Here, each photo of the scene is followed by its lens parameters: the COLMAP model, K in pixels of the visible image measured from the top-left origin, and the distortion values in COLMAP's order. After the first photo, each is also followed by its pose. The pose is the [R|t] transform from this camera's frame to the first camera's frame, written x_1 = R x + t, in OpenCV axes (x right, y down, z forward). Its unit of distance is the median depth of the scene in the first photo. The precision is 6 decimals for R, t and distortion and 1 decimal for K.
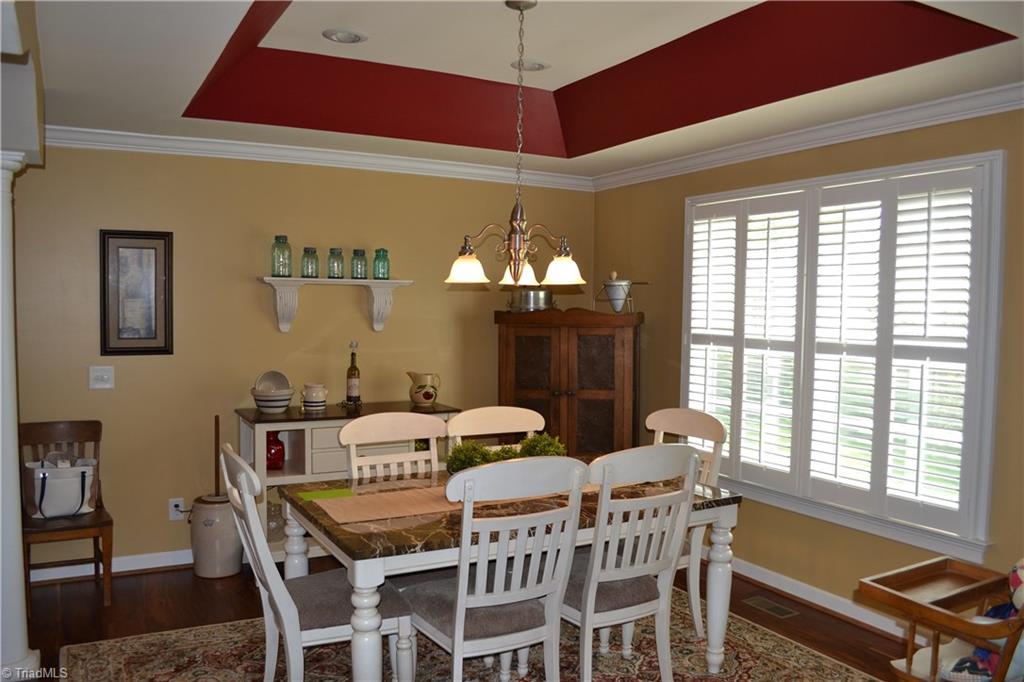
lens RADIAL K [[824.6, 0, 512.0], [0, 824.6, 341.0], [0, 0, 1]] dist [-0.085441, 0.012819]
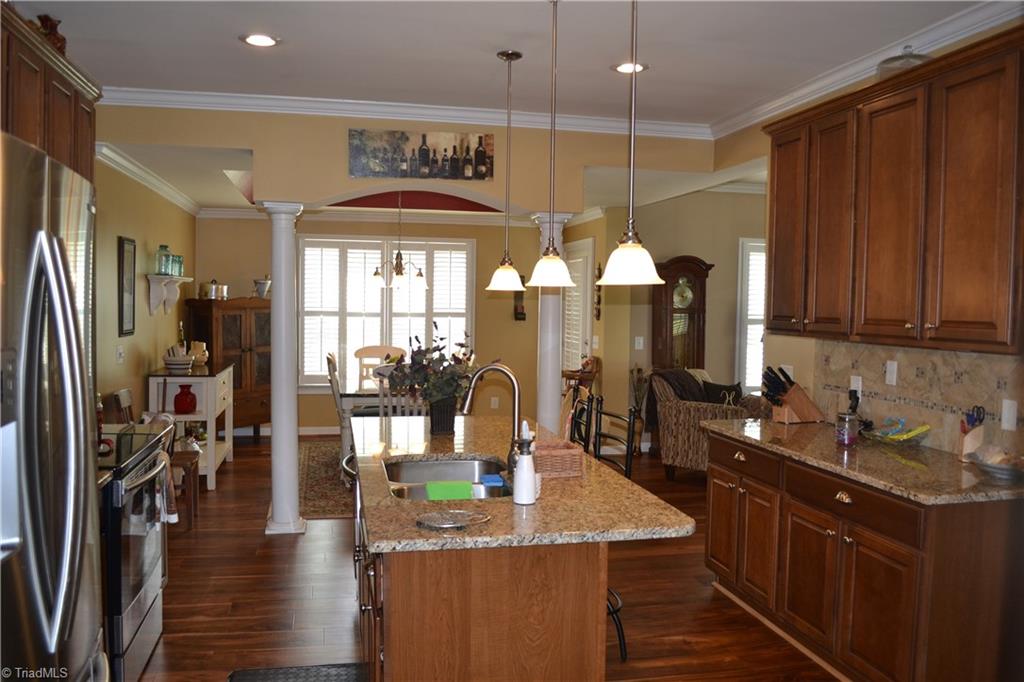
lens RADIAL K [[824.6, 0, 512.0], [0, 824.6, 341.0], [0, 0, 1]] dist [-0.085441, 0.012819]
pose [[0.267137, -0.057388, 0.961948, -1.531688], [0.026698, 0.998283, 0.052142, -0.026191], [-0.963289, 0.011753, 0.268211, 0.099254]]
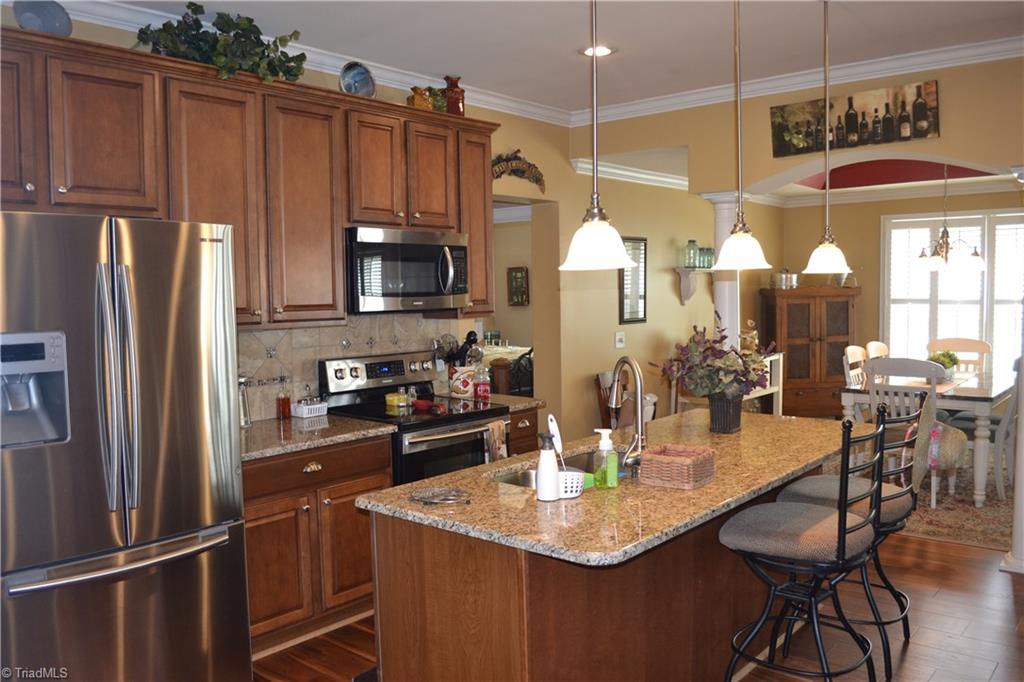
lens RADIAL K [[824.6, 0, 512.0], [0, 824.6, 341.0], [0, 0, 1]] dist [-0.085441, 0.012819]
pose [[0.933177, -0.052134, 0.355616, -1.189944], [0.044108, 0.998557, 0.030646, -0.007346], [-0.356700, -0.012912, 0.934130, -0.270302]]
